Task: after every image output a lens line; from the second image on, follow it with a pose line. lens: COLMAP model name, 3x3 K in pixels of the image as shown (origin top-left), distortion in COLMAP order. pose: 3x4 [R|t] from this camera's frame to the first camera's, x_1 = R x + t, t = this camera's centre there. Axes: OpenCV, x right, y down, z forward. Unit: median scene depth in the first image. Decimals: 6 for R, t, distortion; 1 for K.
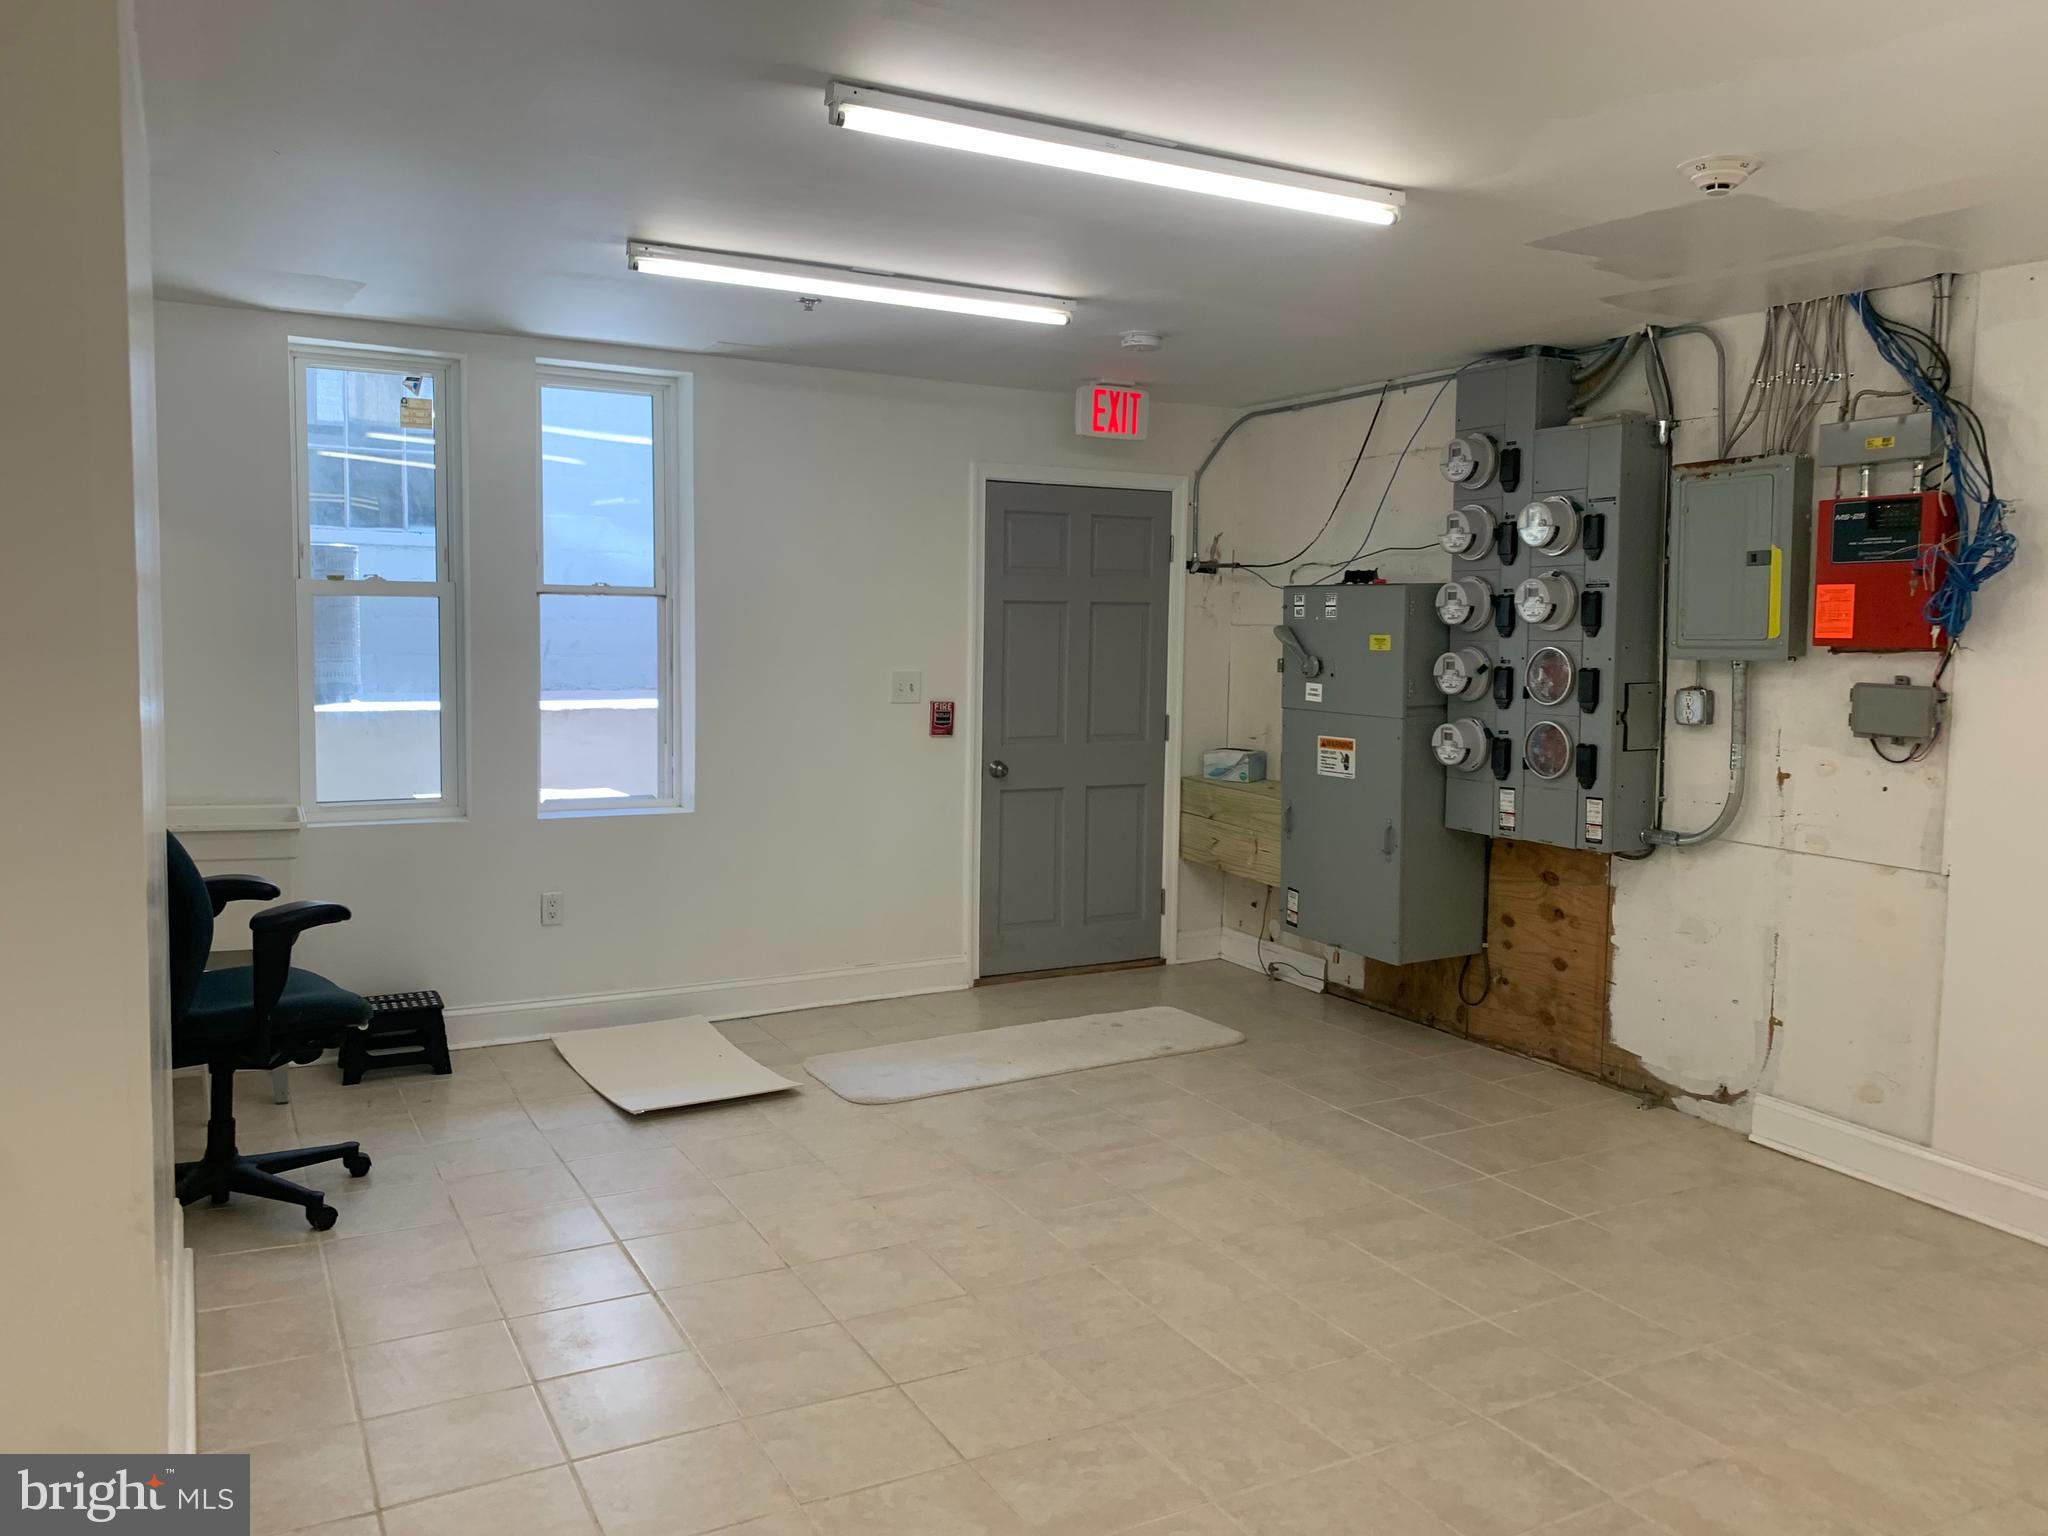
lens RADIAL K [[1564.1, 0, 1113.9], [0, 1564.1, 751.6], [0, 0, 1]] dist [0.231108, -0.503000]
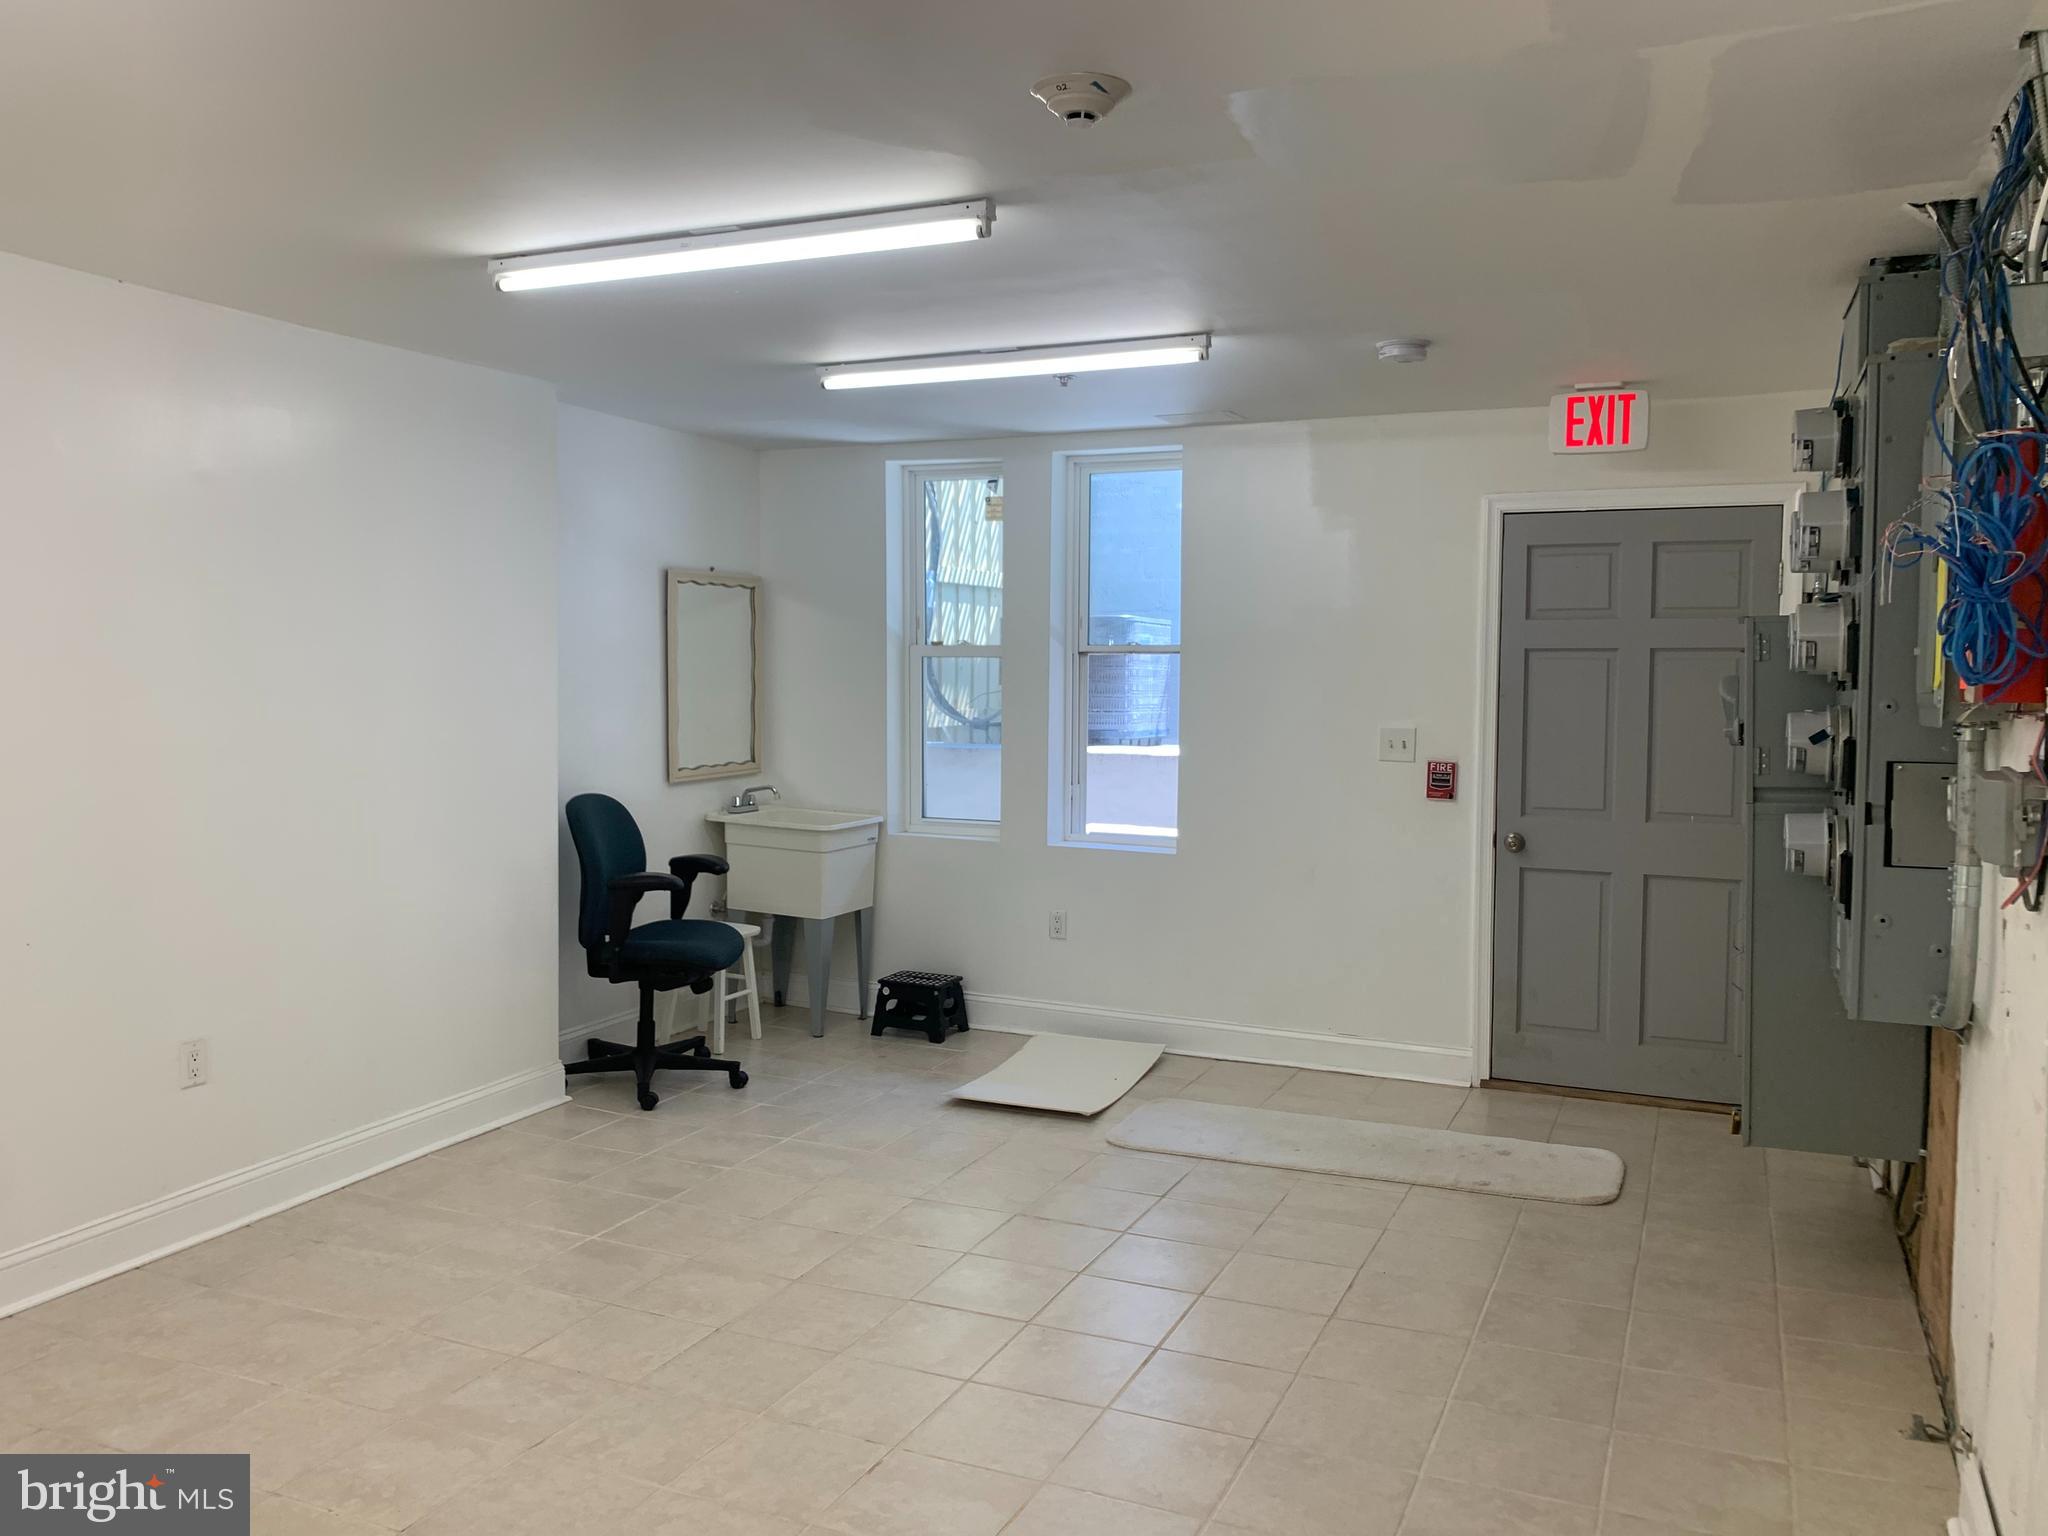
lens RADIAL K [[1631.2, 0, 1031.8], [0, 1631.2, 758.9], [0, 0, 1]] dist [0.055094, -0.054151]
pose [[0.589019, 0.036470, -0.807296, 0.563927], [-0.066634, 0.997771, -0.003543, -0.015555], [0.805367, 0.055880, 0.590136, 0.276983]]
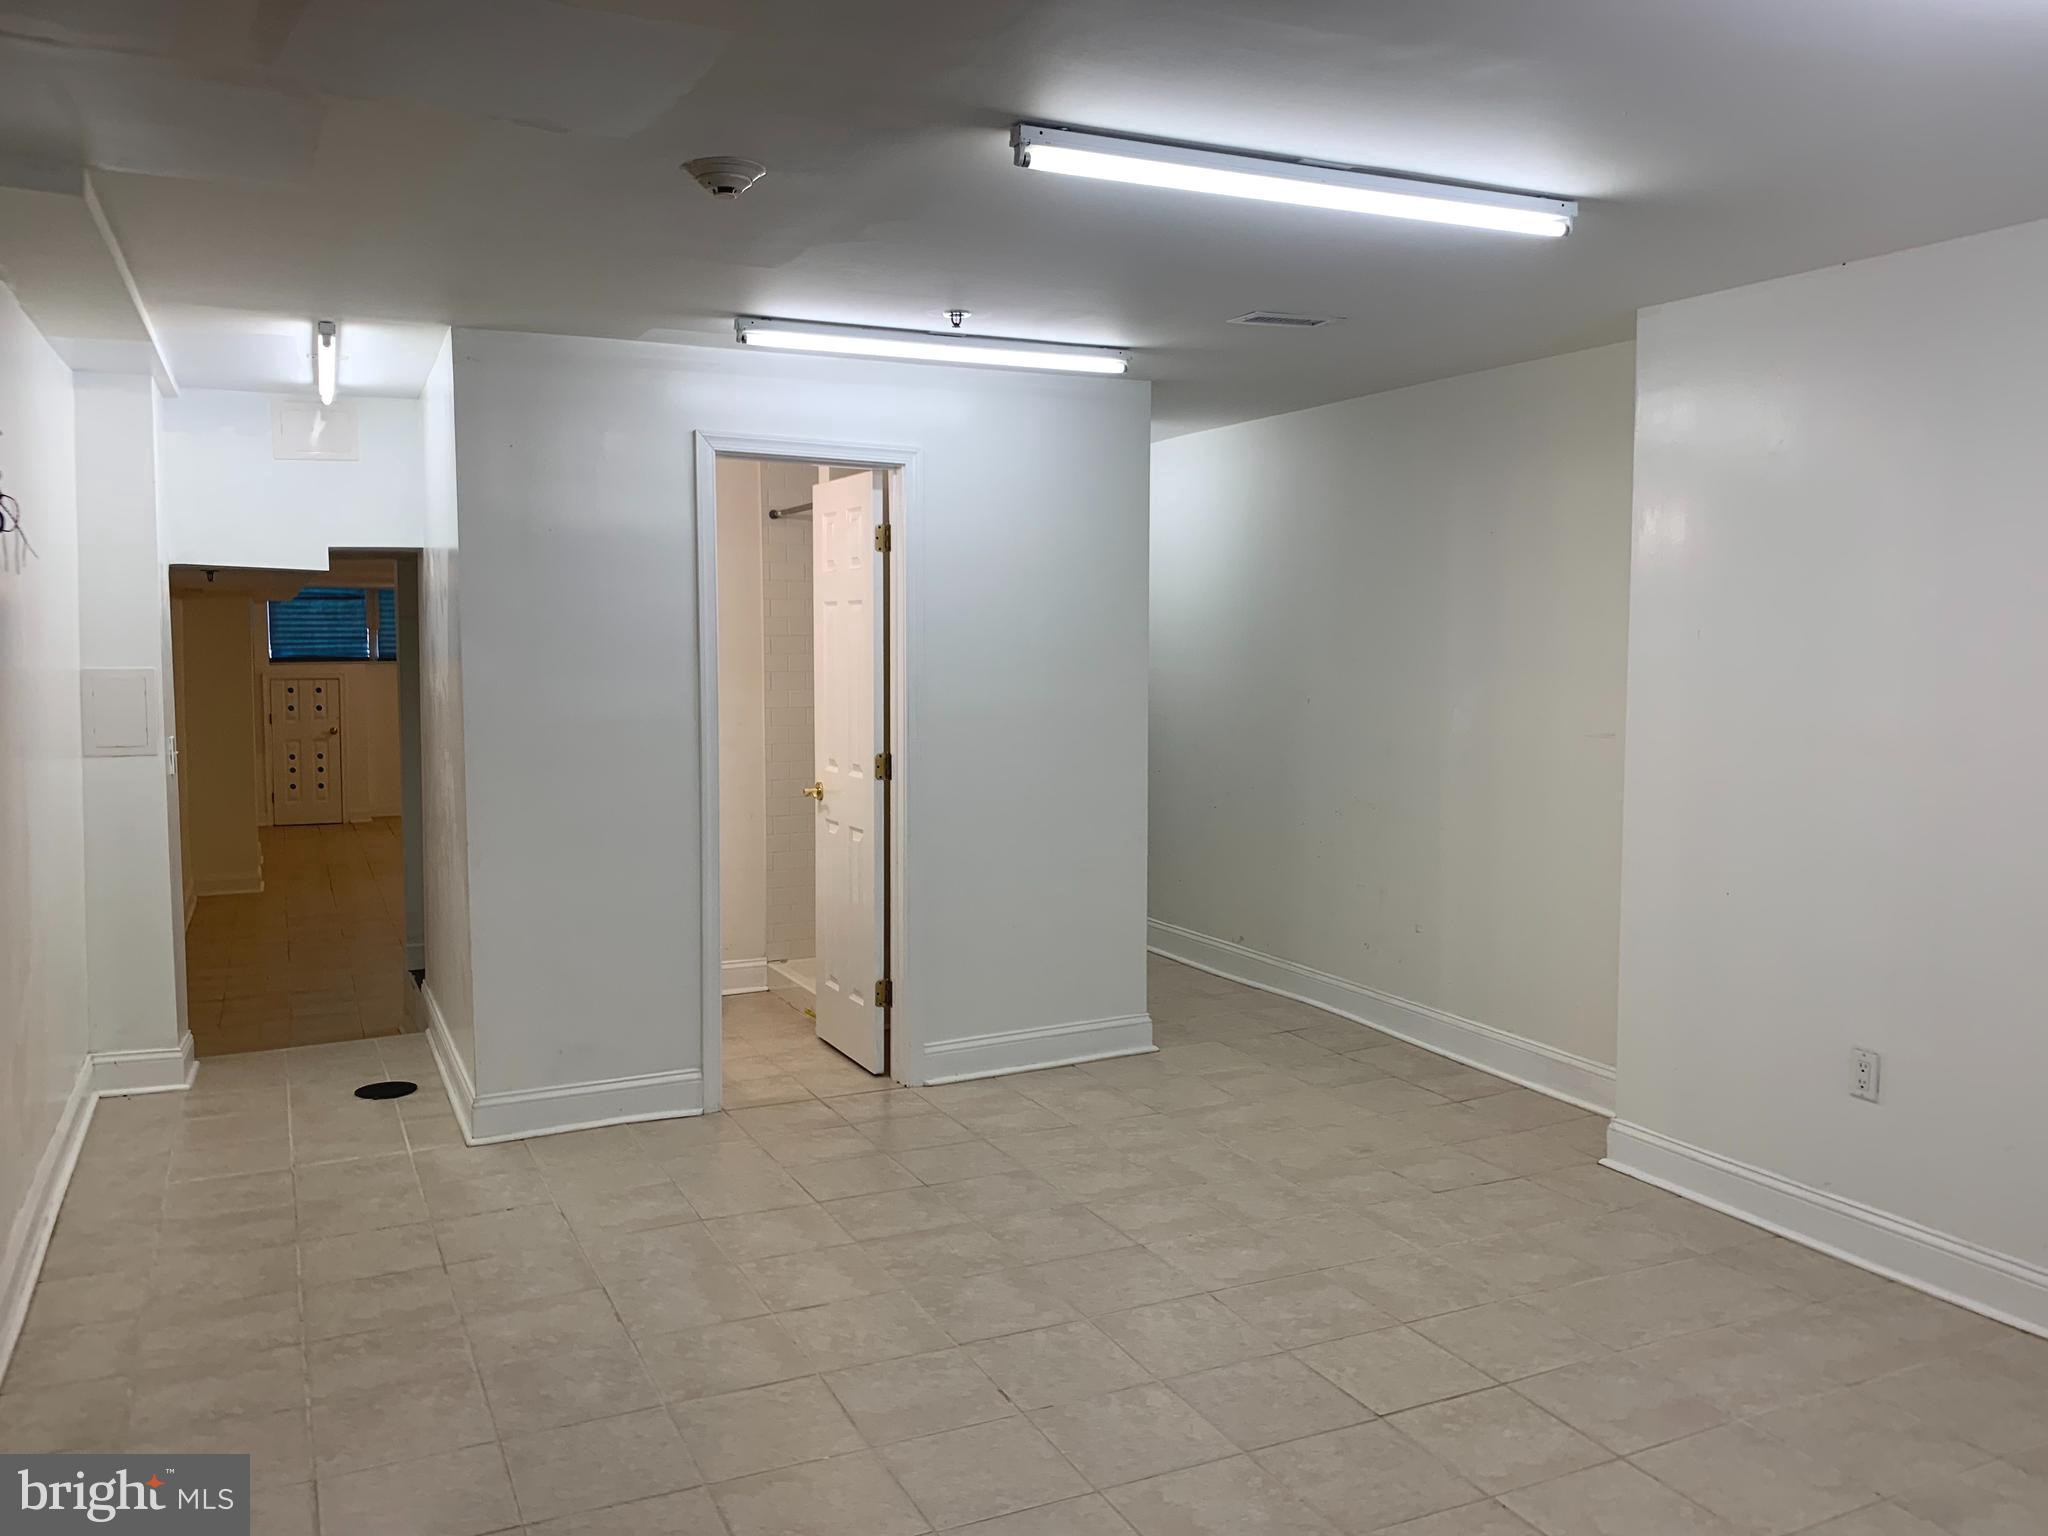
lens RADIAL K [[1631.2, 0, 1031.8], [0, 1631.2, 758.9], [0, 0, 1]] dist [0.055094, -0.054151]
pose [[-0.995647, -0.026309, 0.089411, 0.046249], [-0.011237, 0.986220, 0.165058, -0.097880], [-0.092522, 0.163335, -0.982223, 1.102864]]
